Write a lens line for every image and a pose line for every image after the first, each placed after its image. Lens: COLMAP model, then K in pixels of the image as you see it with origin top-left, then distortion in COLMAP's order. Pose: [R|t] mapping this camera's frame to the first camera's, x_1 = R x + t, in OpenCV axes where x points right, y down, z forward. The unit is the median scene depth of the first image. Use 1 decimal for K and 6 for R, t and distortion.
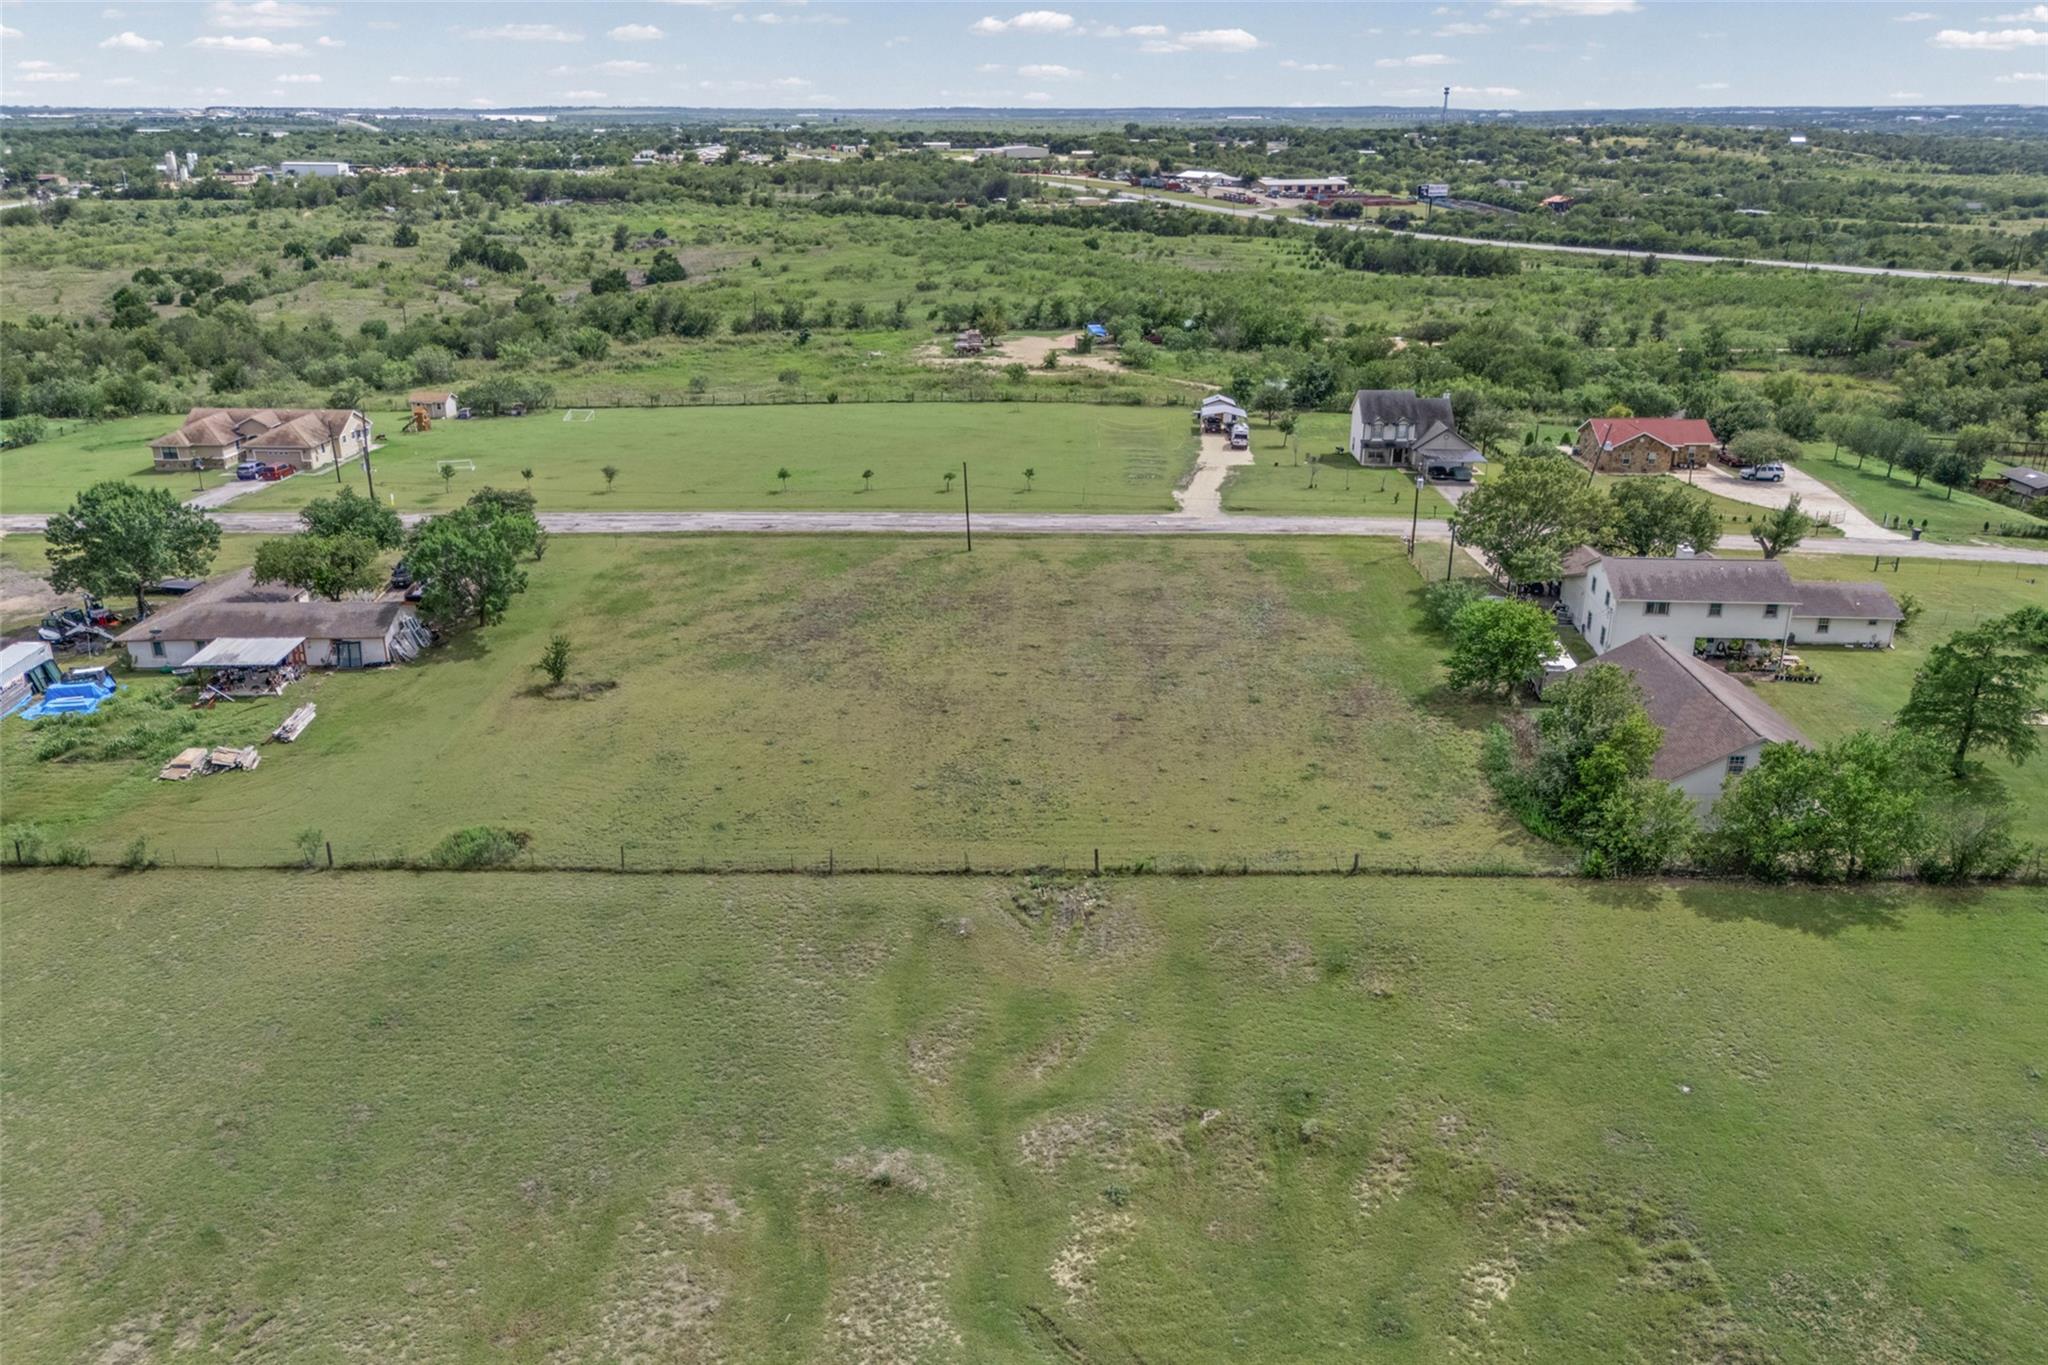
lens RADIAL K [[1515.3, 0, 1025.9], [0, 1515.3, 689.3], [0, 0, 1]] dist [0.064979, -0.059799]
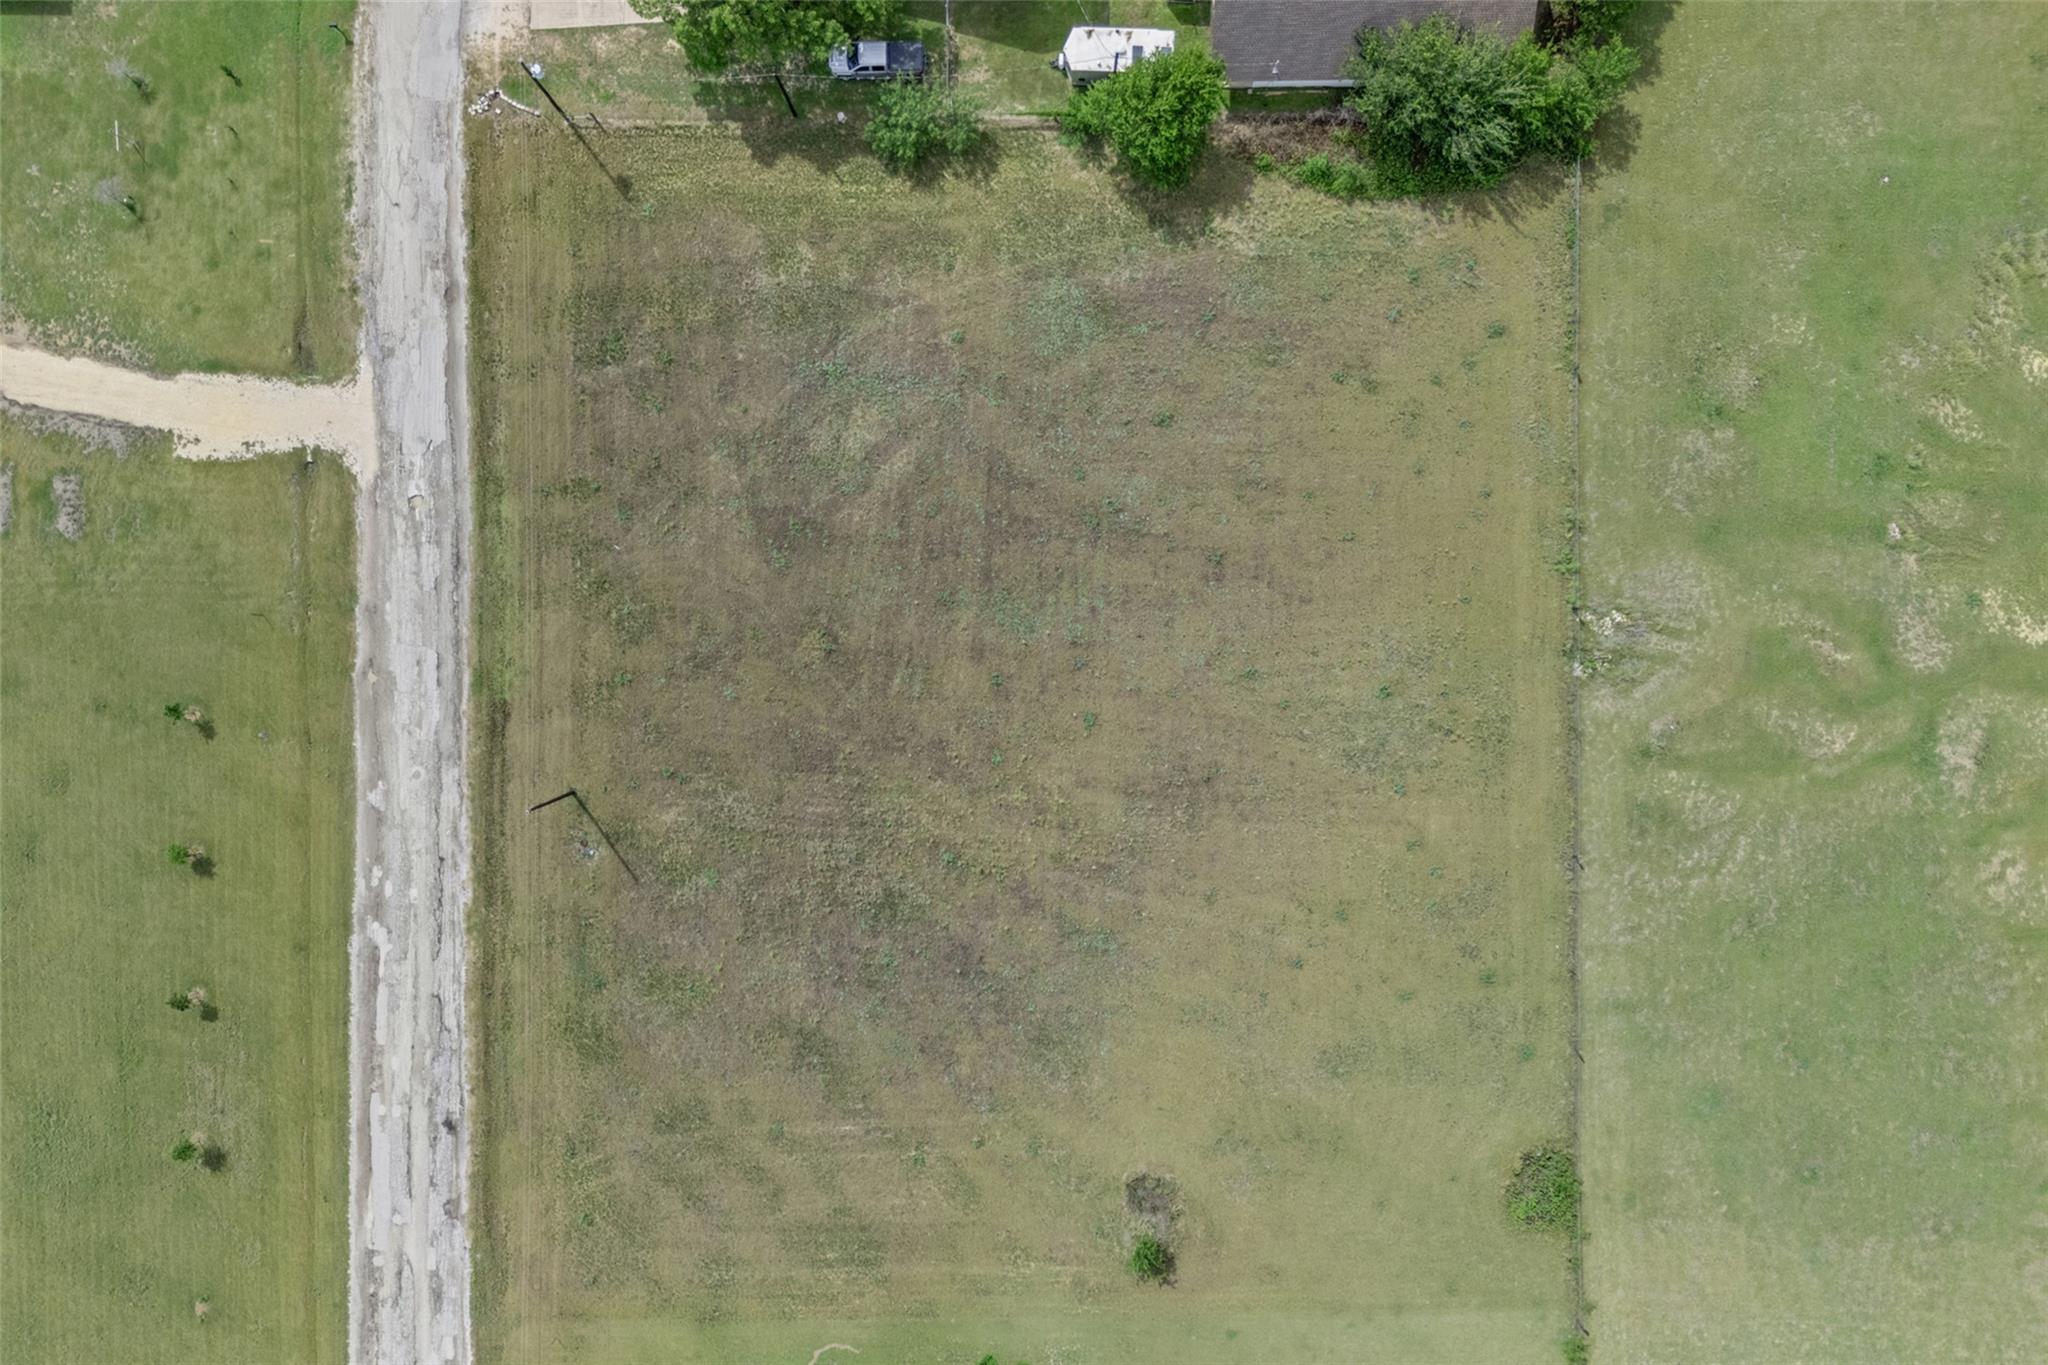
lens RADIAL K [[1514.0, 0, 1025.0], [0, 1514.0, 736.1], [0, 0, 1]] dist [0.079421, -0.081982]
pose [[-0.030814, -0.999506, -0.006198, -0.019147], [0.385114, -0.017594, 0.922701, -0.791199], [-0.922354, 0.026045, 0.385466, 0.720118]]
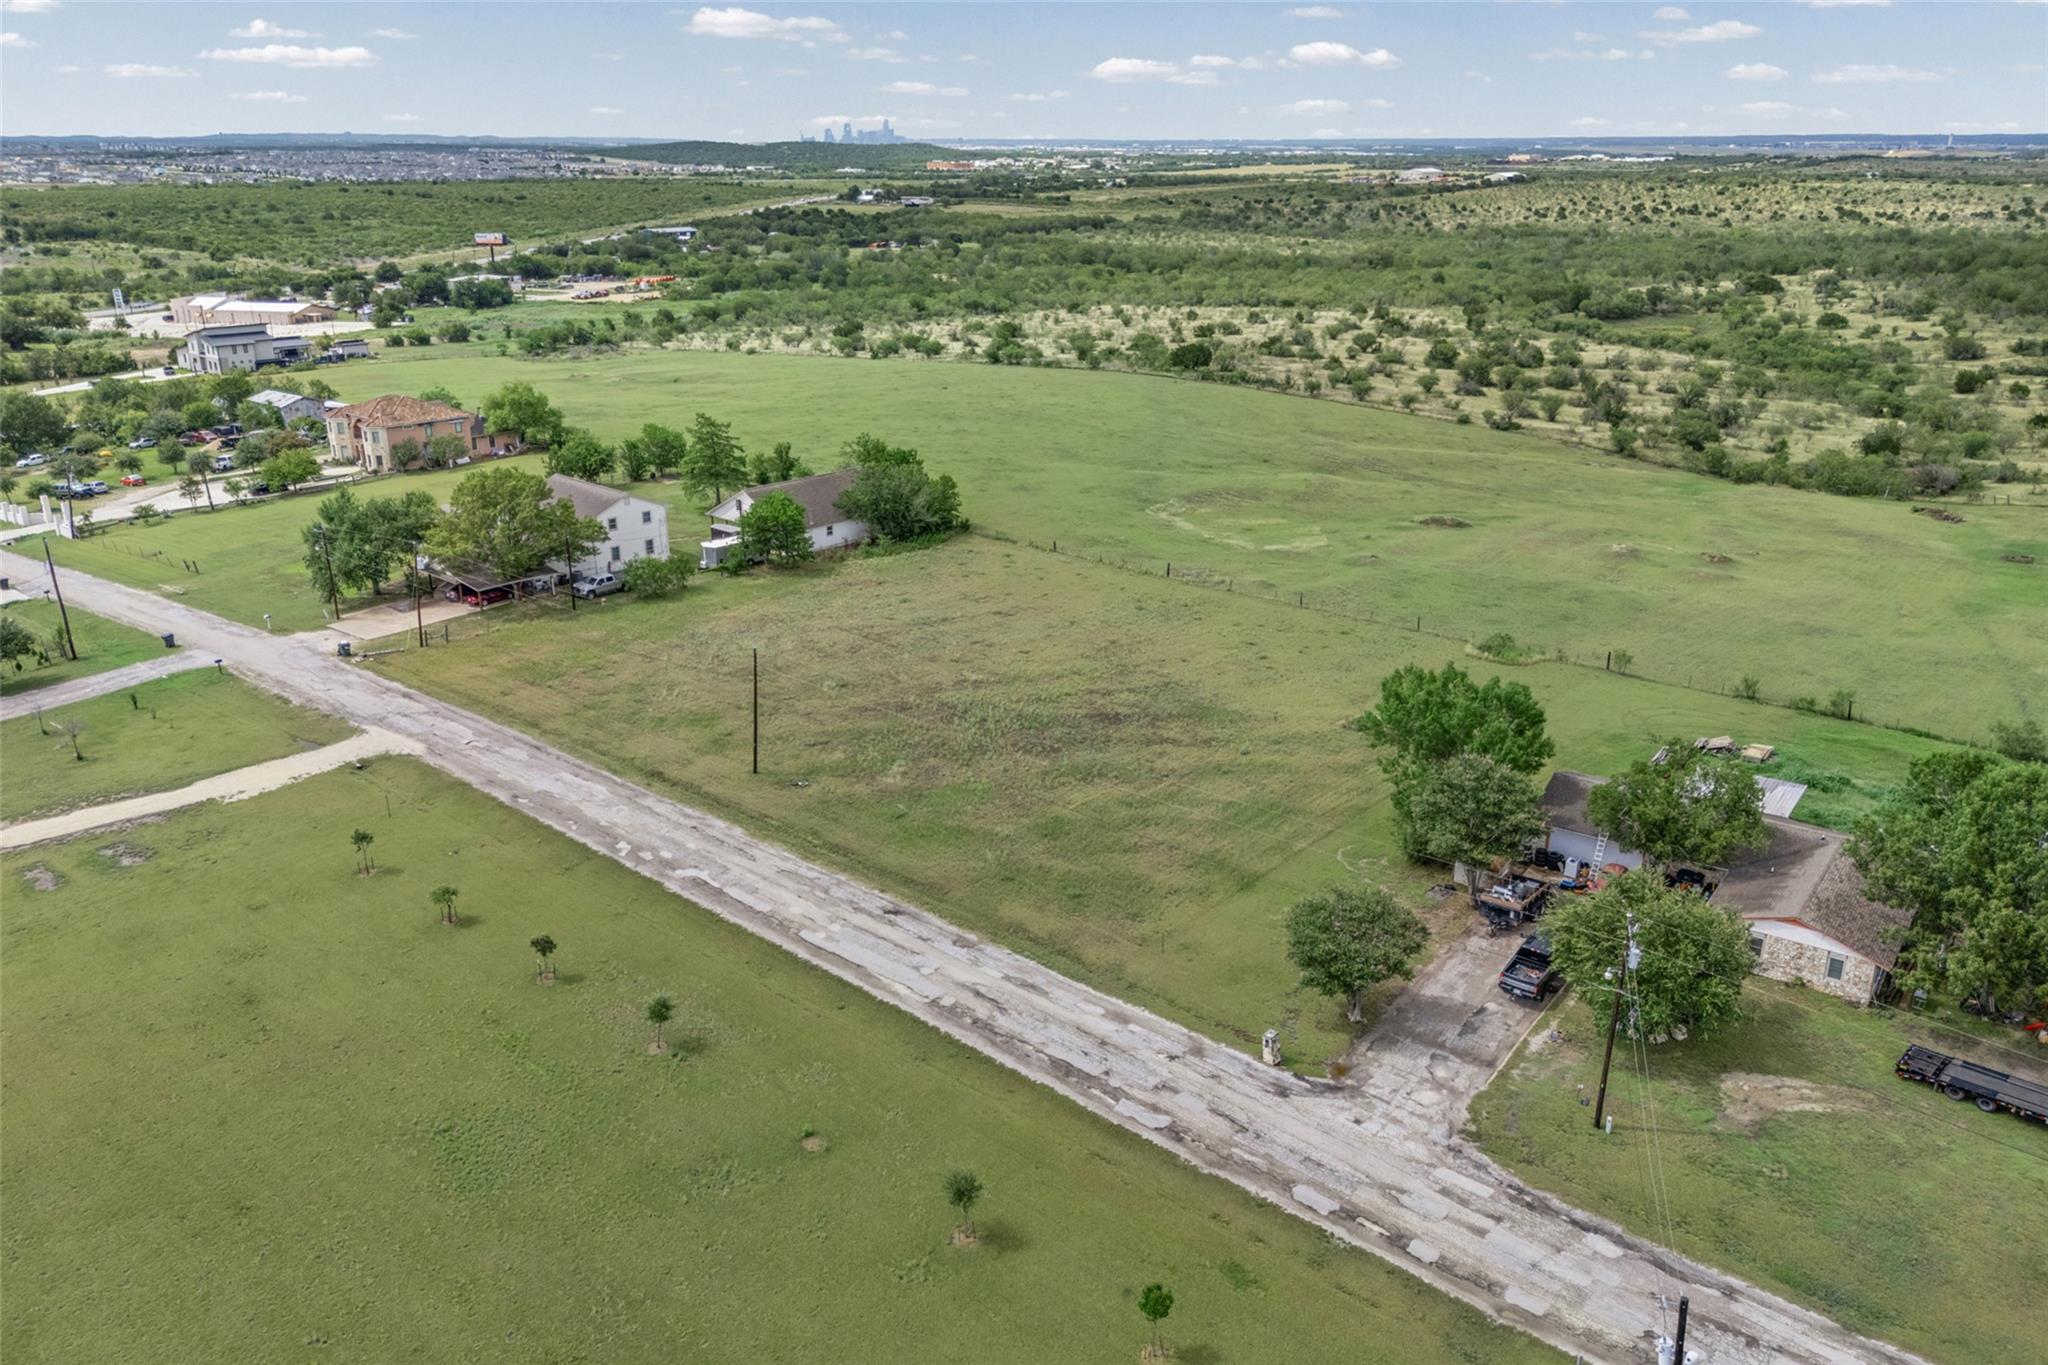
lens RADIAL K [[1515.3, 0, 1025.9], [0, 1515.3, 689.3], [0, 0, 1]] dist [0.064979, -0.059799]
pose [[-0.774436, -0.210628, 0.596560, -0.683721], [0.227384, 0.787274, 0.573146, -0.621659], [-0.590377, 0.579513, -0.561800, 1.645535]]
